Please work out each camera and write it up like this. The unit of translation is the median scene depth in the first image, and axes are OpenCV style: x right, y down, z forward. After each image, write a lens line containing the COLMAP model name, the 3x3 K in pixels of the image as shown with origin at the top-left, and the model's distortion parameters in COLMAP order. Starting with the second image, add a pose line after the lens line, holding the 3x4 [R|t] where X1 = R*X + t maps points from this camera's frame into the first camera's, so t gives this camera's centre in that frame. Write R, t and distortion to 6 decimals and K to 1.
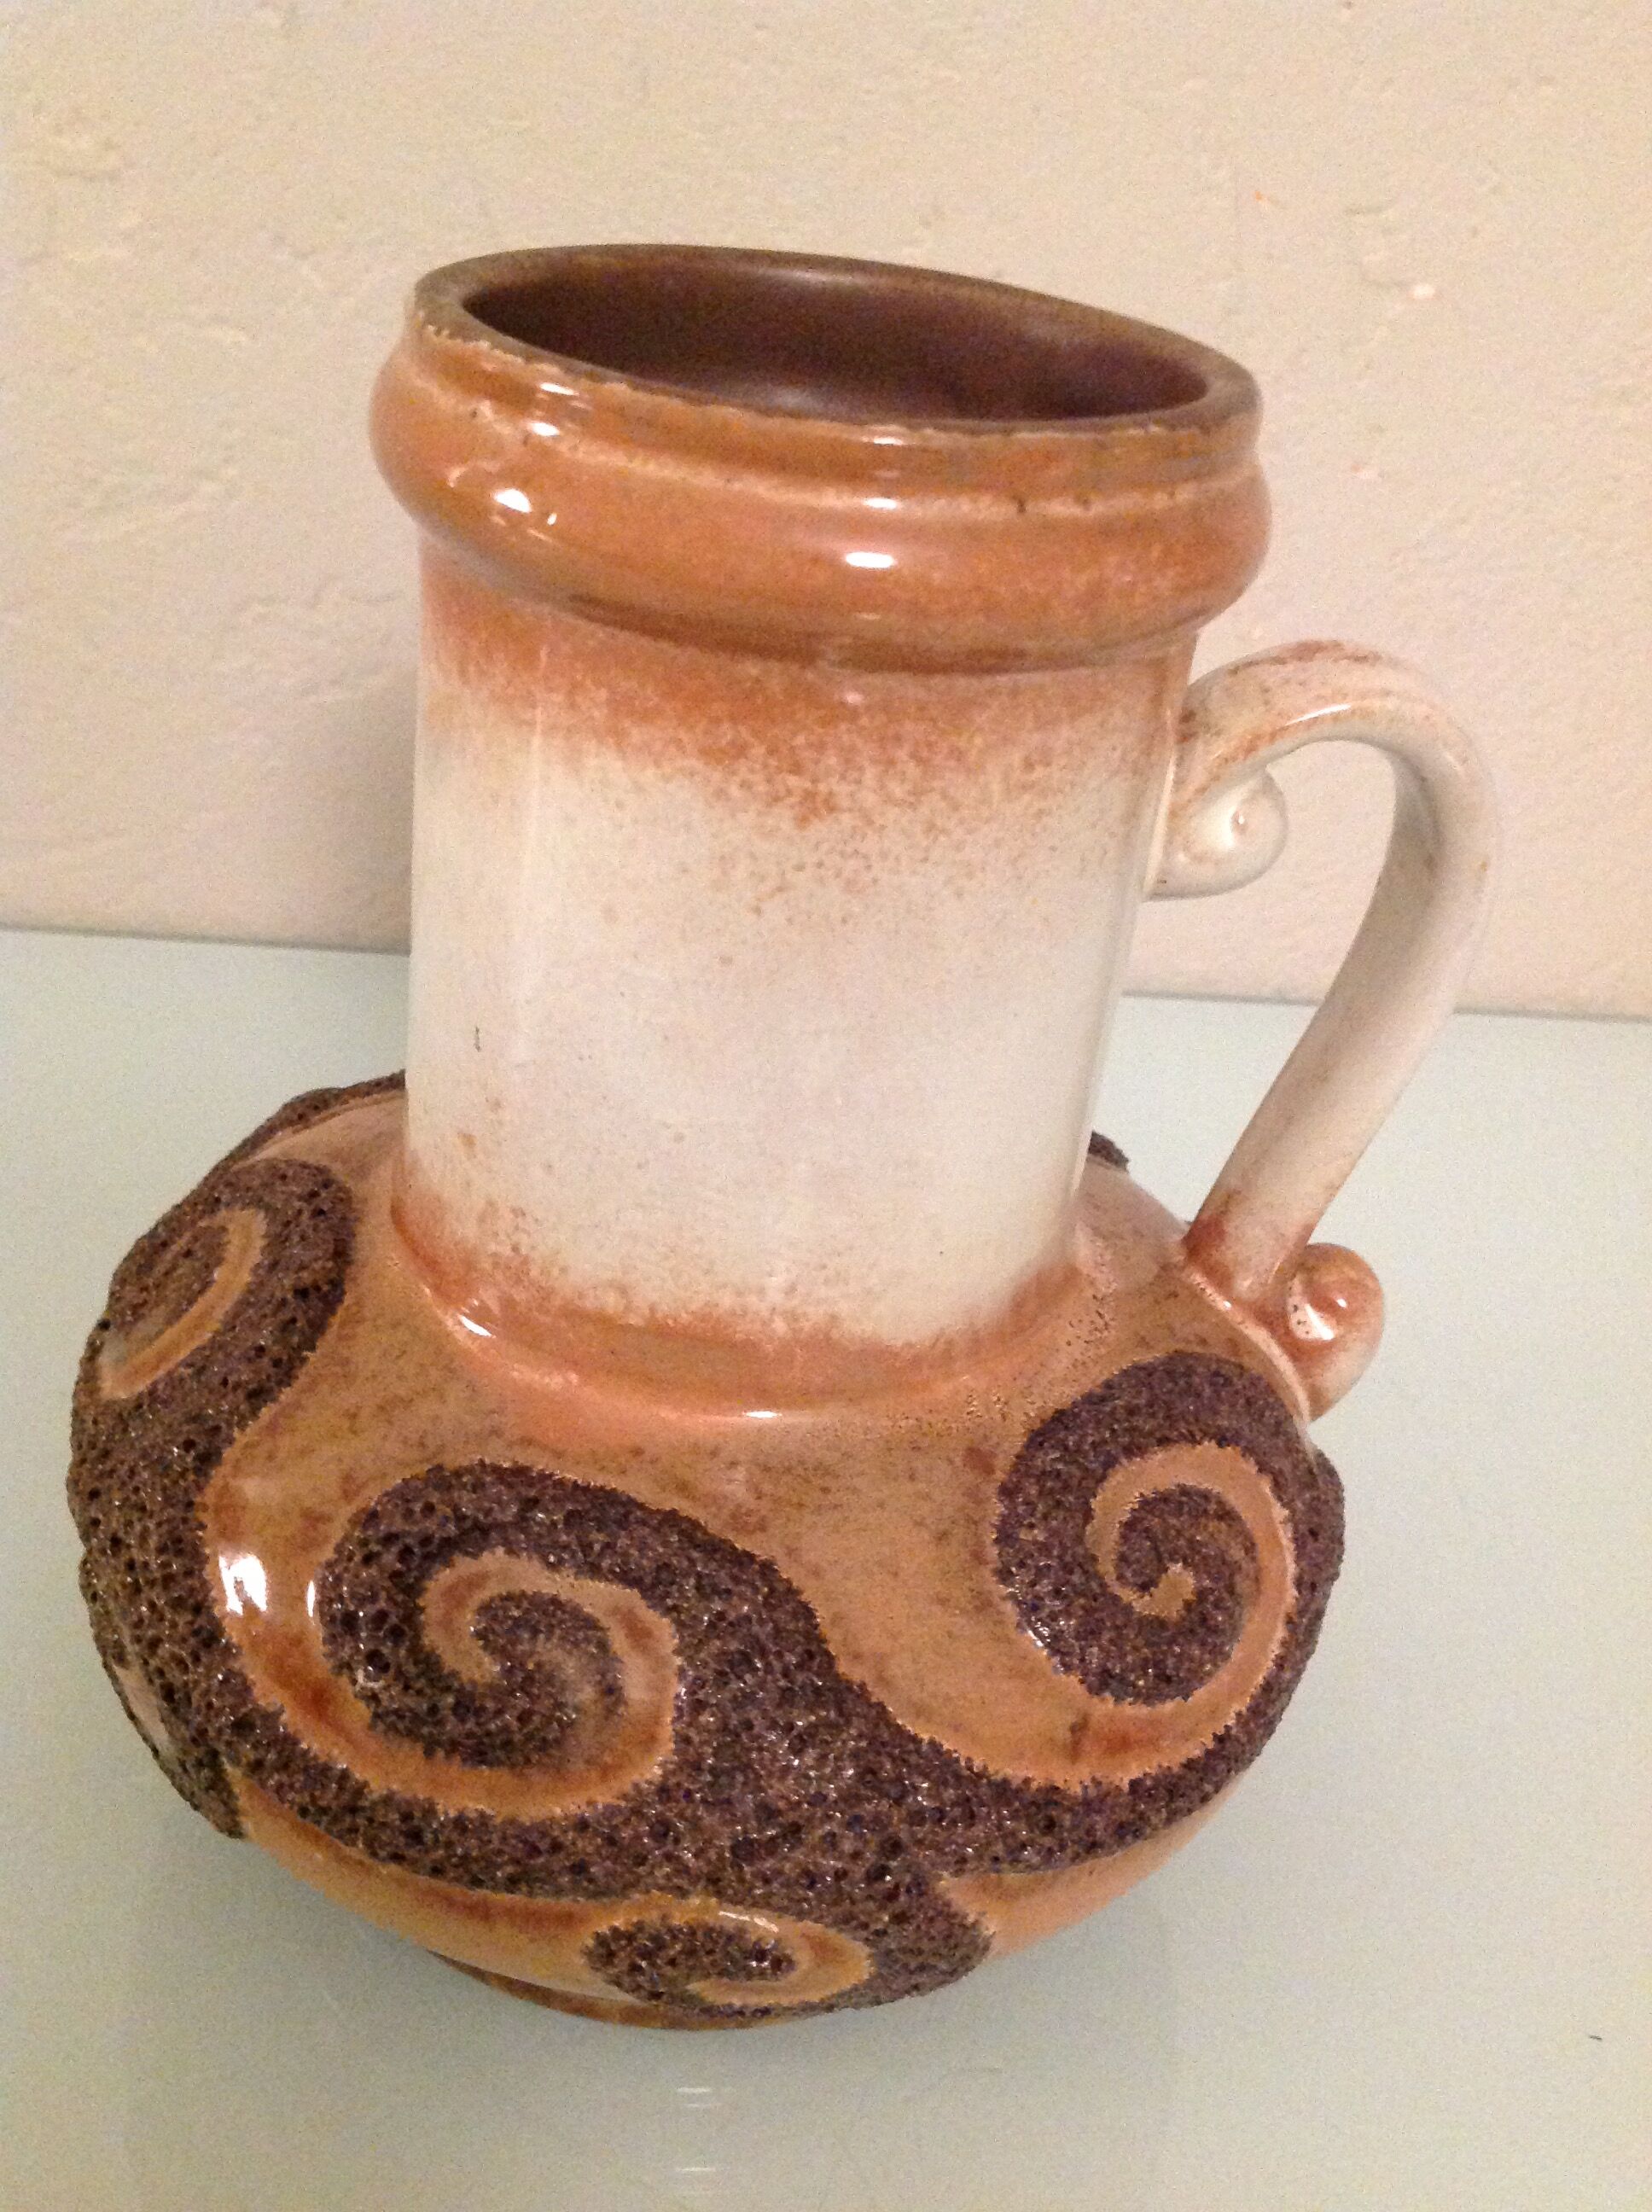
lens RADIAL K [[2137.0, 0, 815.7], [0, 2137.0, 1102.9], [0, 0, 1]] dist [0.141647, -0.379548]
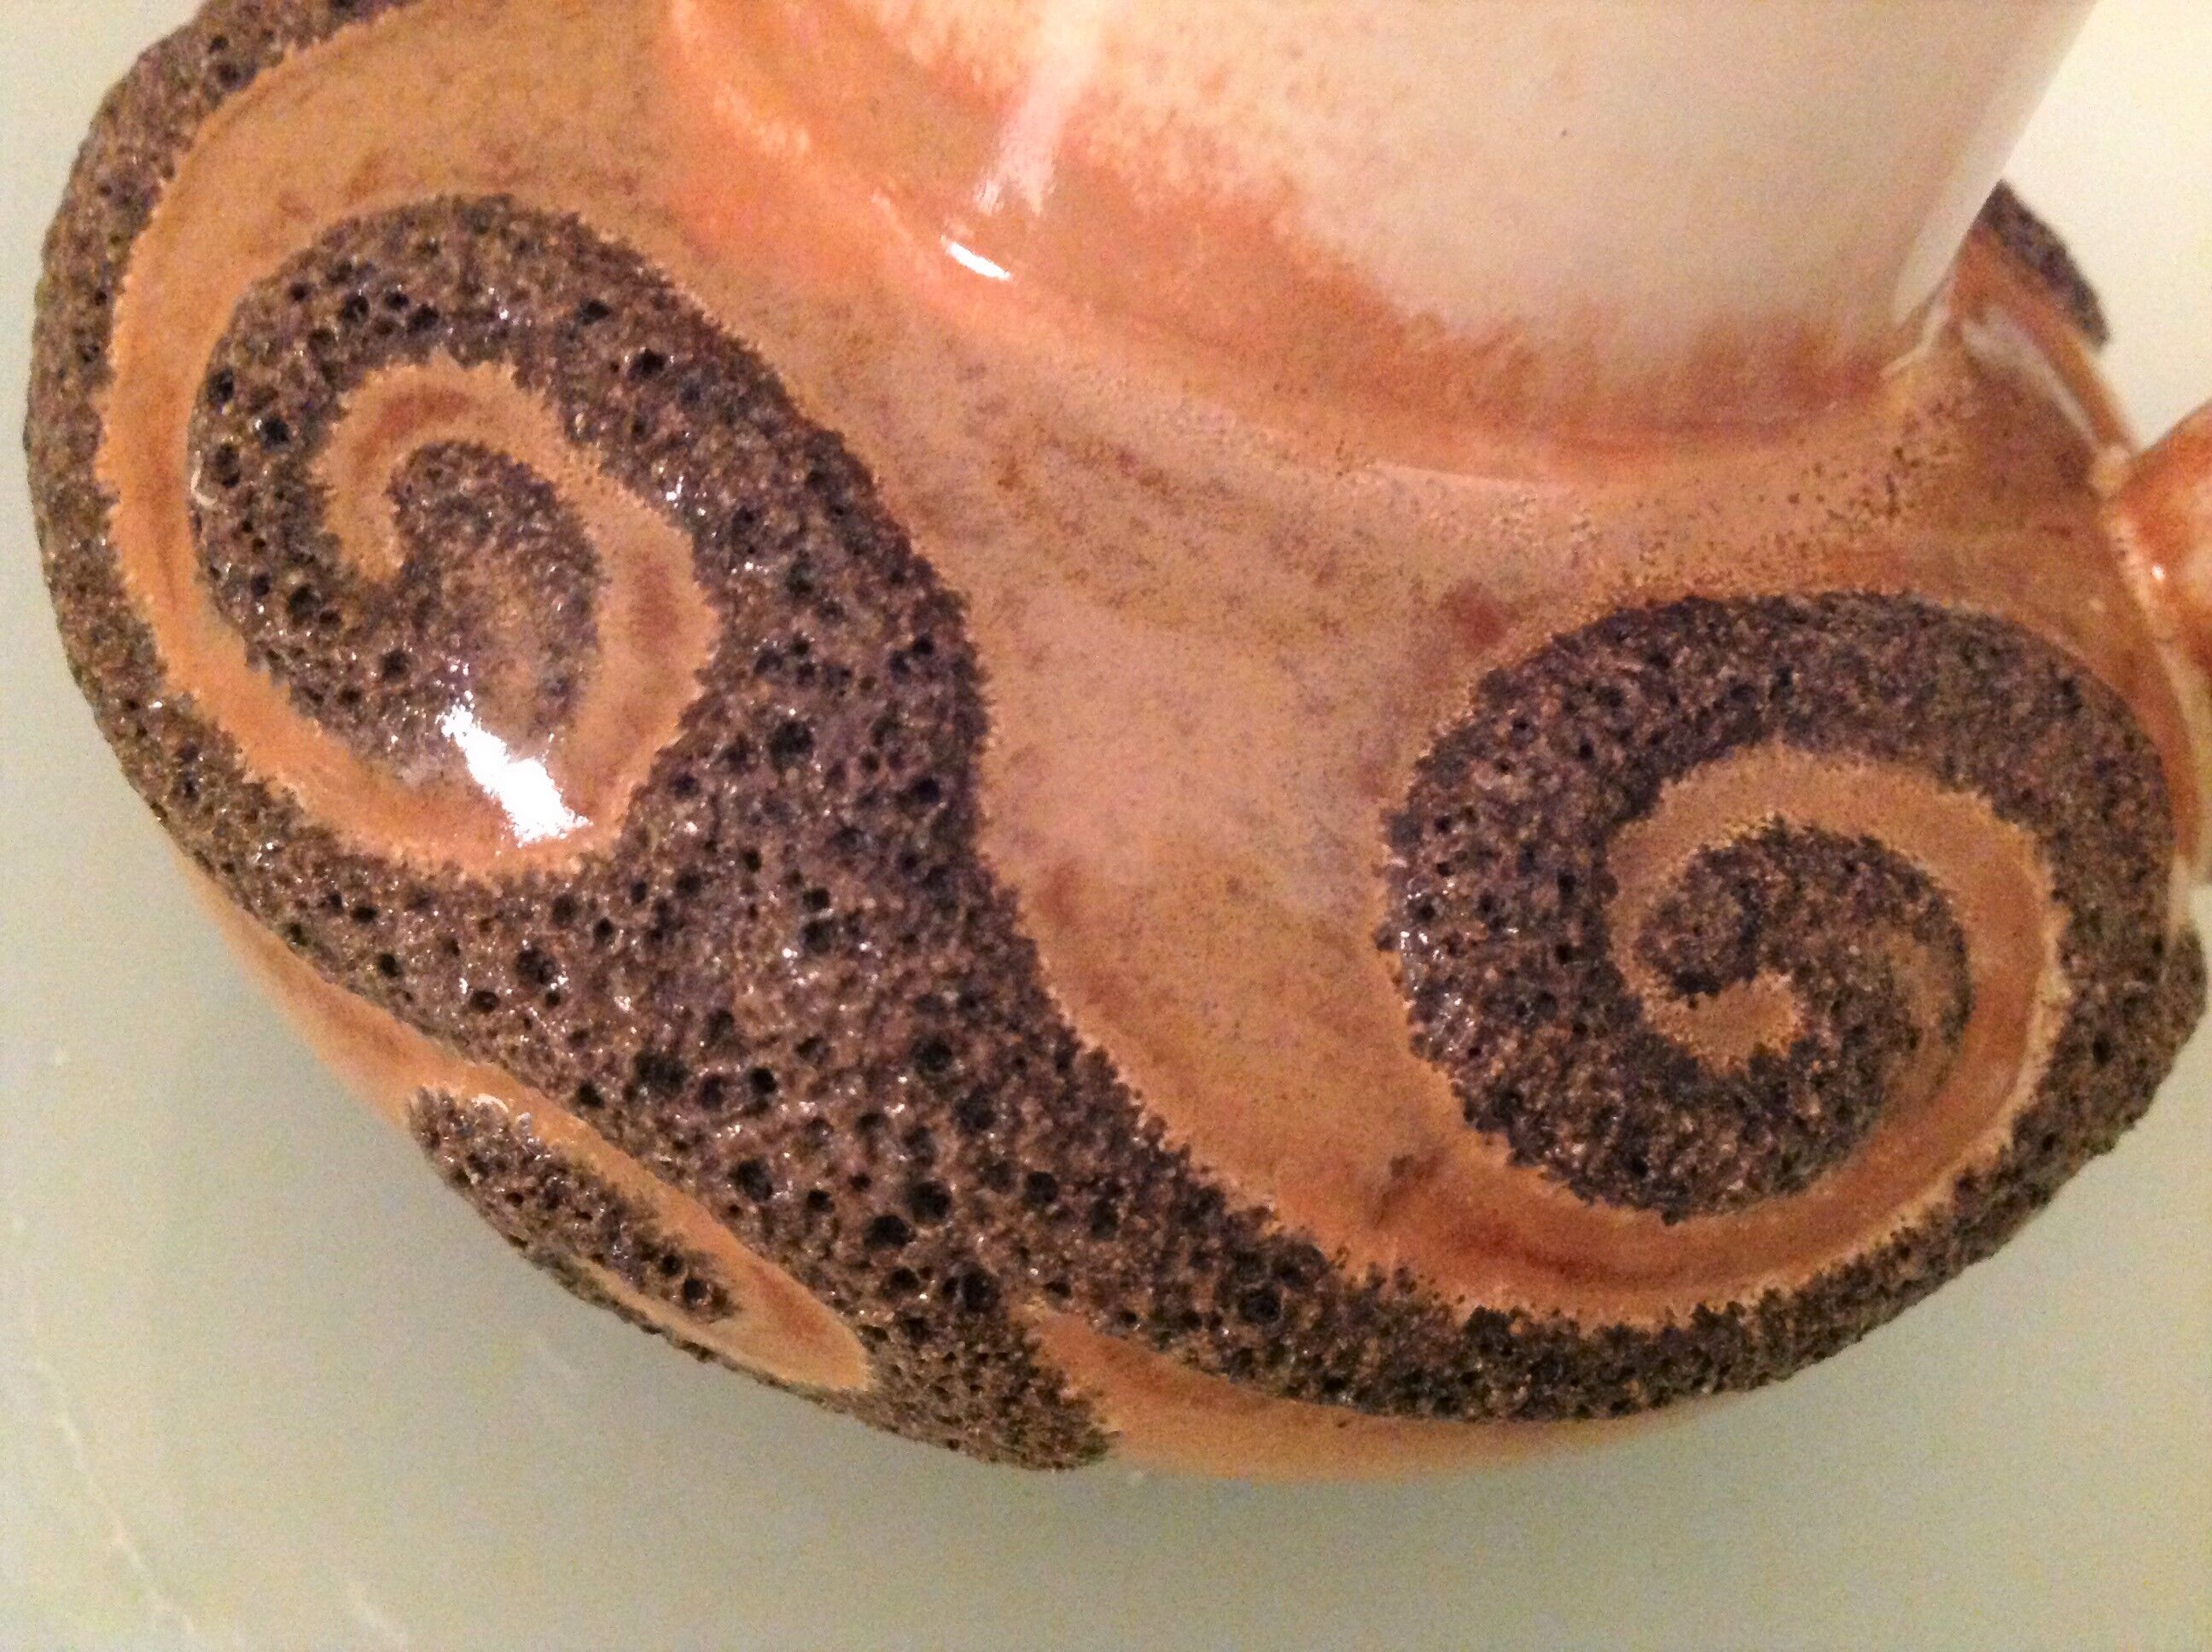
lens RADIAL K [[2137.0, 0, 1106.0], [0, 2137.0, 826.0], [0, 0, 1]] dist [0.141647, -0.379548]
pose [[0.879275, 0.414190, -0.235207, 0.146223], [-0.353249, 0.898295, 0.261309, 0.121253], [0.319517, -0.146675, 0.936160, 0.550585]]
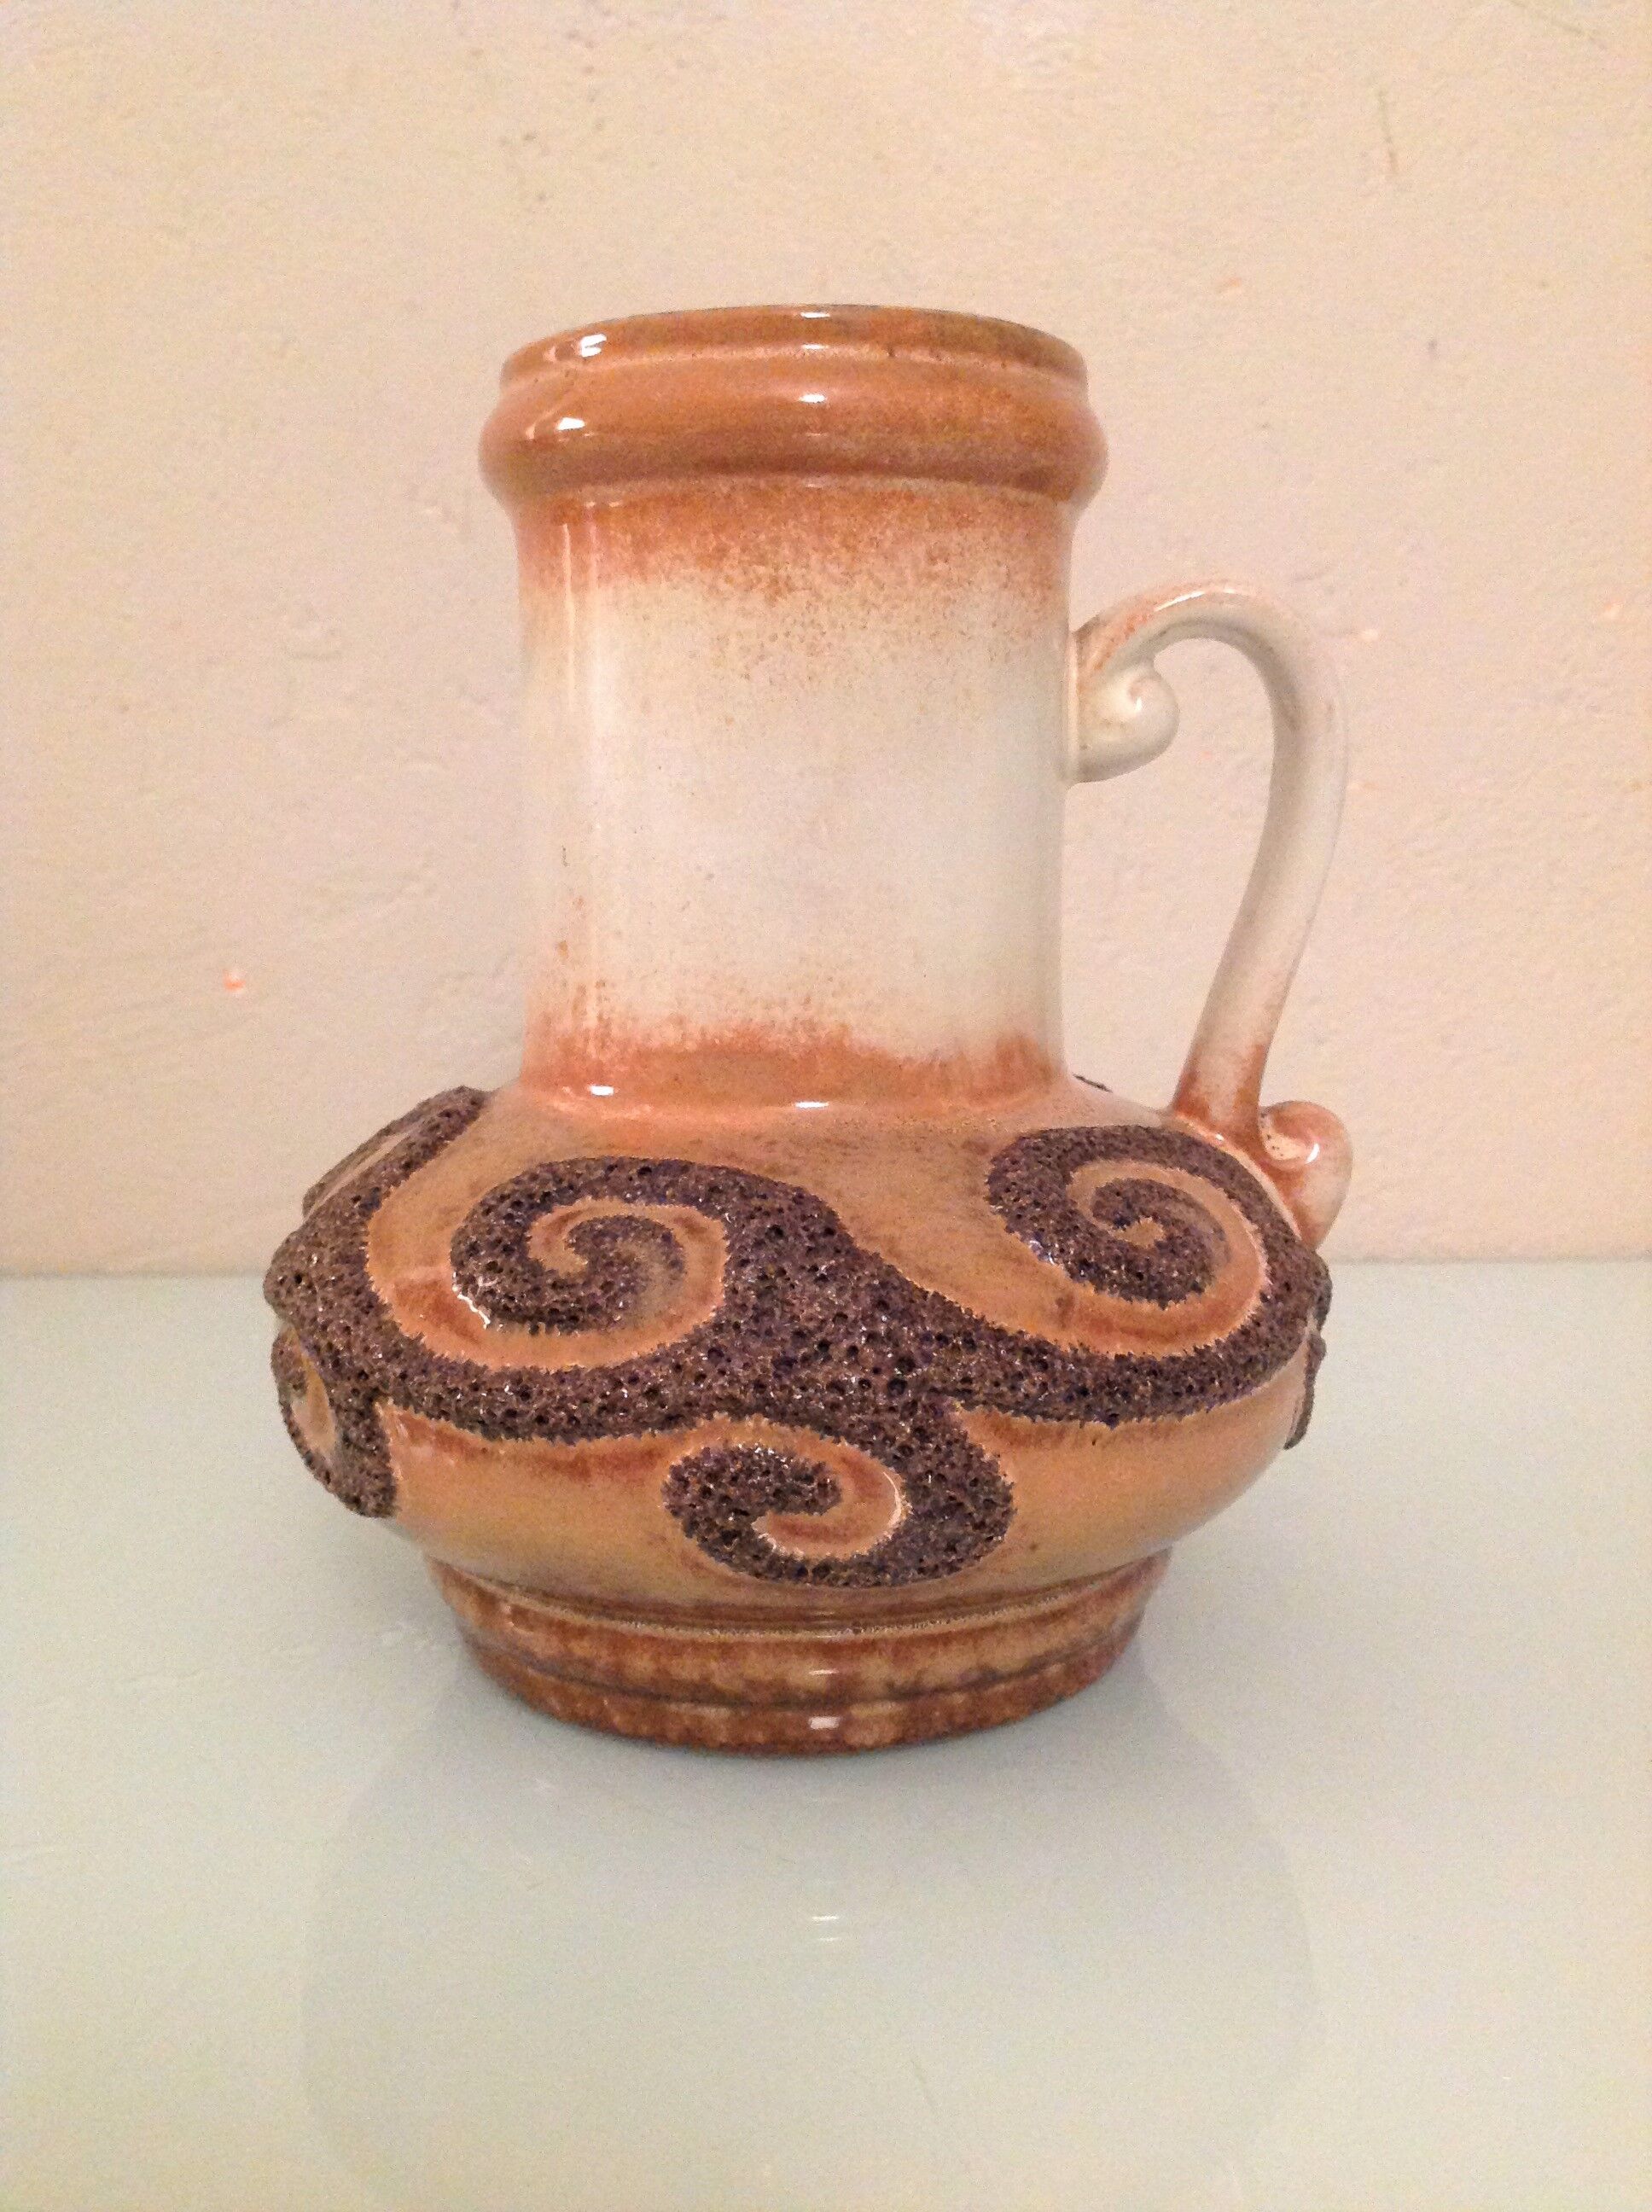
lens RADIAL K [[2137.0, 0, 815.7], [0, 2137.0, 1102.9], [0, 0, 1]] dist [0.141647, -0.379548]
pose [[0.990848, -0.101390, -0.089103, 0.104723], [0.062299, 0.929130, -0.364466, 0.628998], [0.119742, 0.355579, 0.926944, -0.175261]]
